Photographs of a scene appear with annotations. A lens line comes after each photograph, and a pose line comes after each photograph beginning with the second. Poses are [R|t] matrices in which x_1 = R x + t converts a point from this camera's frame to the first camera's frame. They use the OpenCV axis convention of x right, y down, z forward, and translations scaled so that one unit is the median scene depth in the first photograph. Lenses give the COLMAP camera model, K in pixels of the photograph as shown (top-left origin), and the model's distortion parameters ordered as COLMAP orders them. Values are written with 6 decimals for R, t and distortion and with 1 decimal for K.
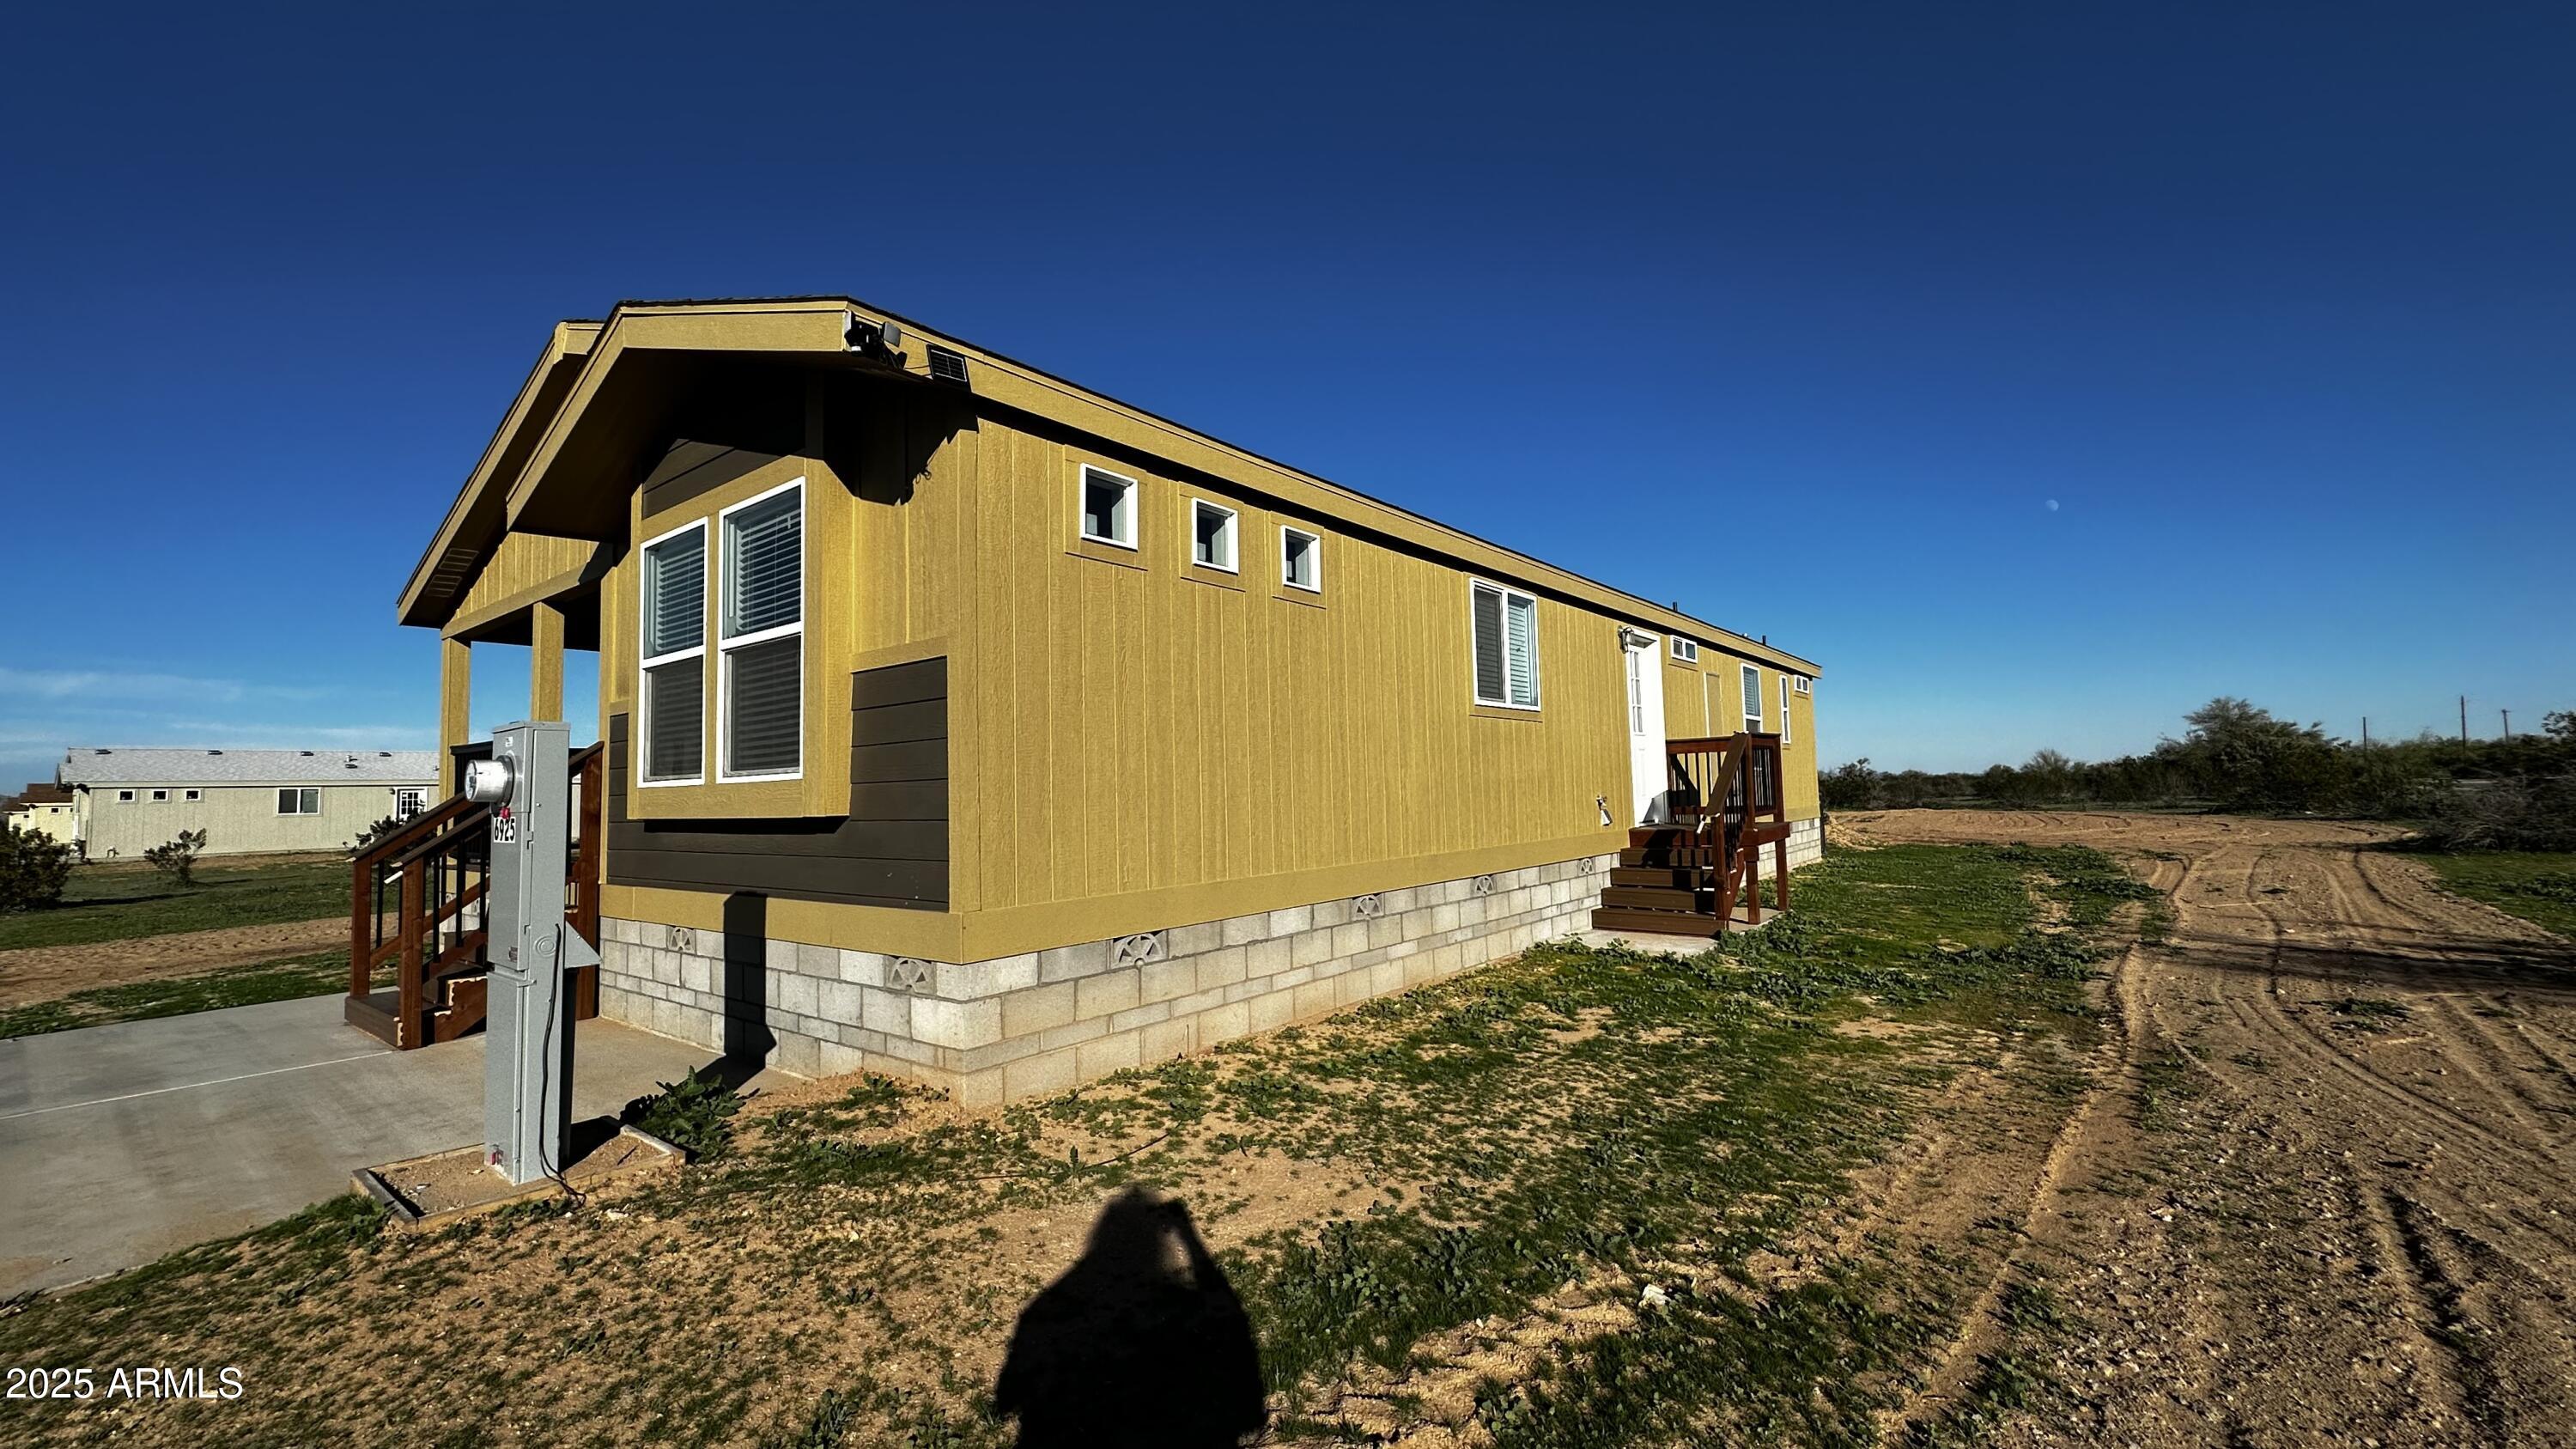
lens RADIAL K [[1053.8, 0, 1288.0], [0, 1053.8, 724.5], [0, 0, 1]] dist [0.001086, 0.000221]
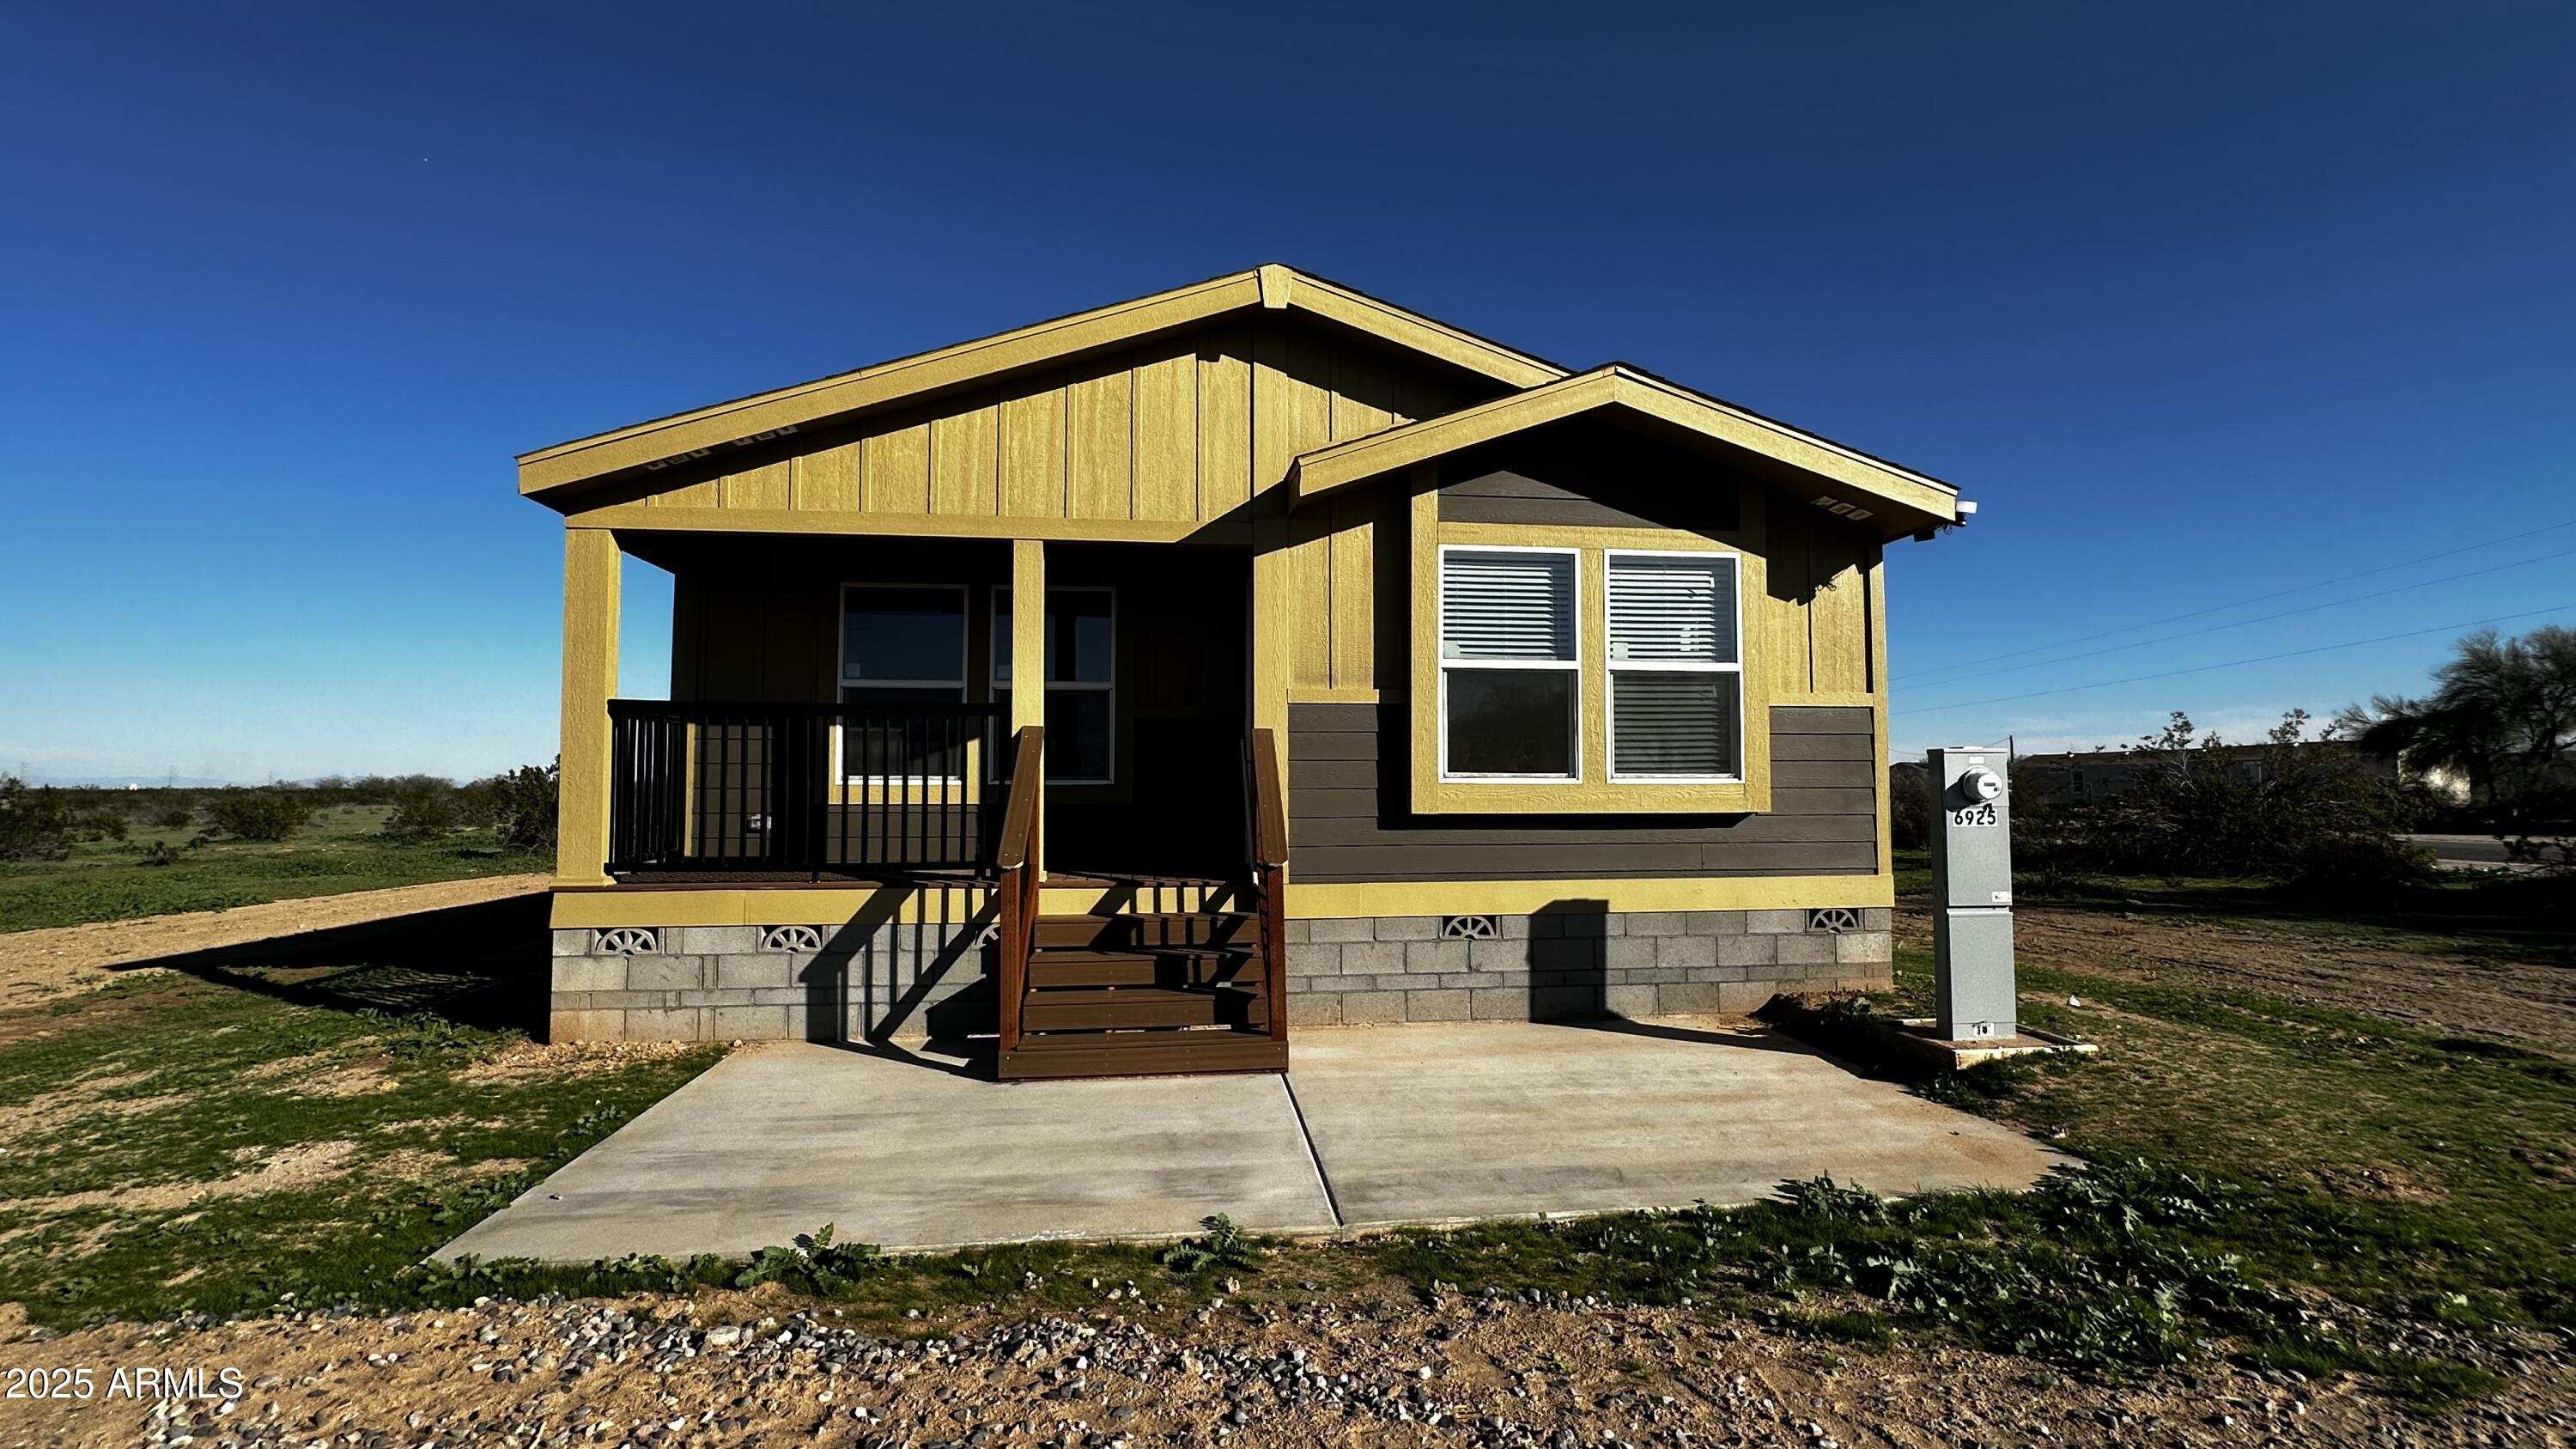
lens RADIAL K [[1220.3, 0, 1288.0], [0, 1220.3, 724.5], [0, 0, 1]] dist [-0.003126, -0.000128]
pose [[0.688298, 0.056100, 0.723256, -1.723820], [-0.068759, 0.997562, -0.011941, 0.029507], [-0.722162, -0.041512, 0.690477, 0.313283]]
